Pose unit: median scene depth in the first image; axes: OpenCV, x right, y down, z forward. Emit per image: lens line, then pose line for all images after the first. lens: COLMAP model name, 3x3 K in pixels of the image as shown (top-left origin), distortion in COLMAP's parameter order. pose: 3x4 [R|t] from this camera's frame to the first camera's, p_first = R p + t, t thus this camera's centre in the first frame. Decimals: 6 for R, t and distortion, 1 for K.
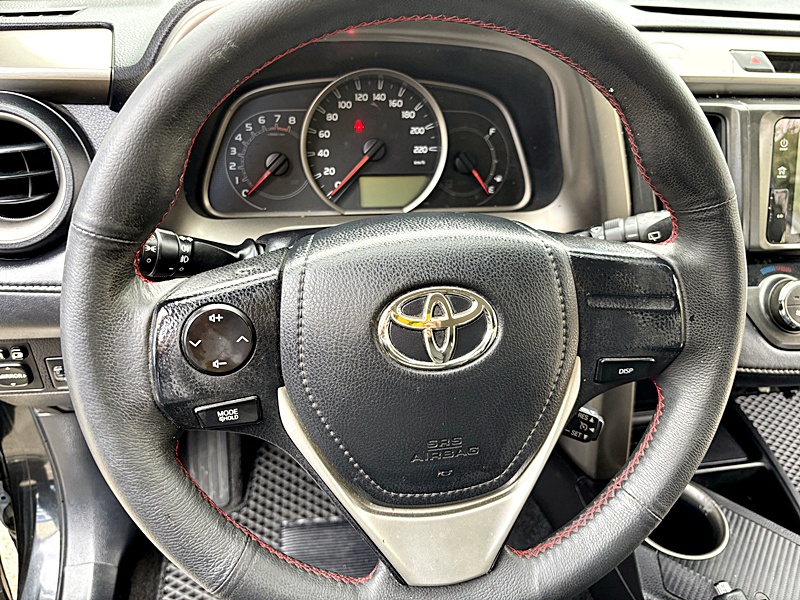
lens RADIAL K [[616.8, 0, 398.5], [0, 616.8, 292.0], [0, 0, 1]] dist [0.045617, -0.083051]
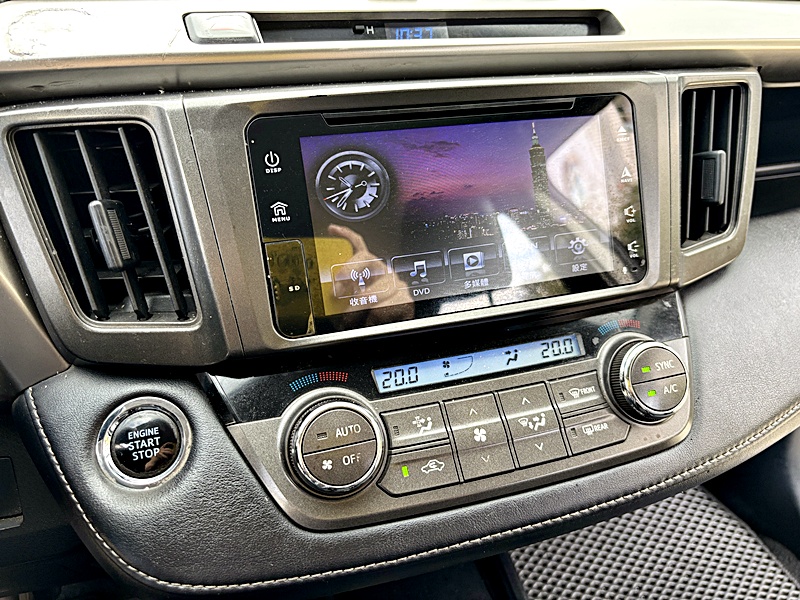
lens RADIAL K [[616.8, 0, 398.5], [0, 616.8, 292.0], [0, 0, 1]] dist [0.045617, -0.083051]
pose [[0.989417, -0.109021, 0.095755, 0.660402], [0.118007, 0.988571, -0.093818, -0.054565], [-0.084432, 0.104125, 0.990974, 0.440307]]
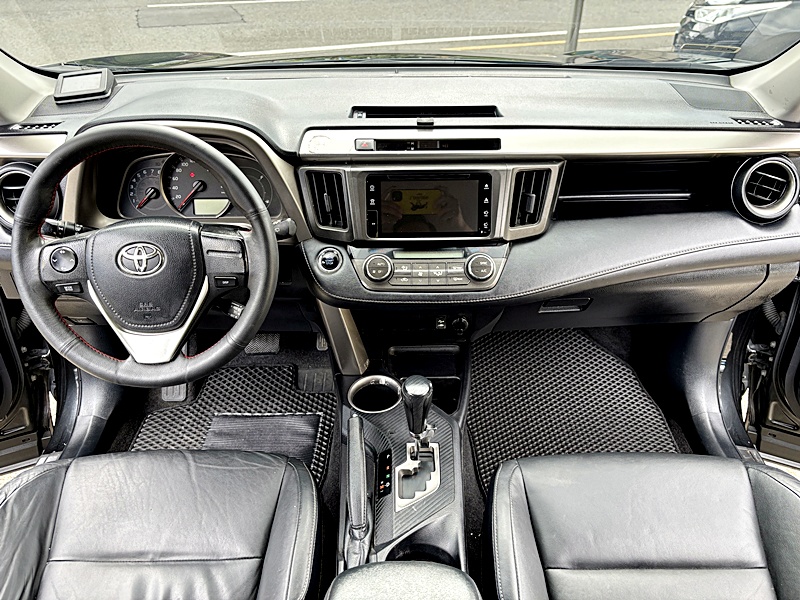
lens RADIAL K [[616.8, 0, 398.5], [0, 616.8, 292.0], [0, 0, 1]] dist [0.045617, -0.083051]
pose [[0.981377, 0.041149, -0.187633, 1.078934], [-0.044515, 0.998914, -0.013761, 0.119959], [0.186863, 0.021857, 0.982143, -0.919072]]
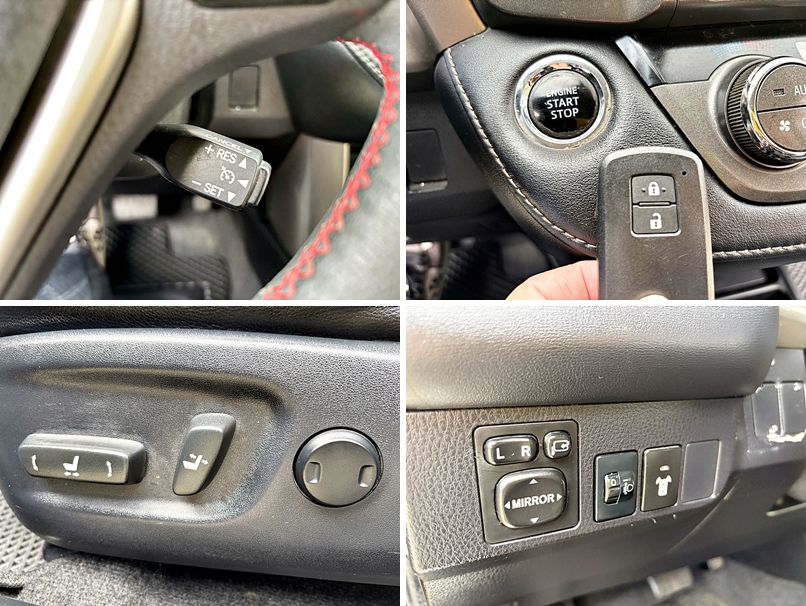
lens RADIAL K [[621.4, 0, 401.5], [0, 621.4, 295.0], [0, 0, 1]] dist [0.045617, -0.083051]
pose [[0.841162, 0.001861, -0.540781, 0.651773], [0.199207, 0.928609, 0.313053, -0.047991], [0.502756, -0.371055, 0.780740, 0.464606]]
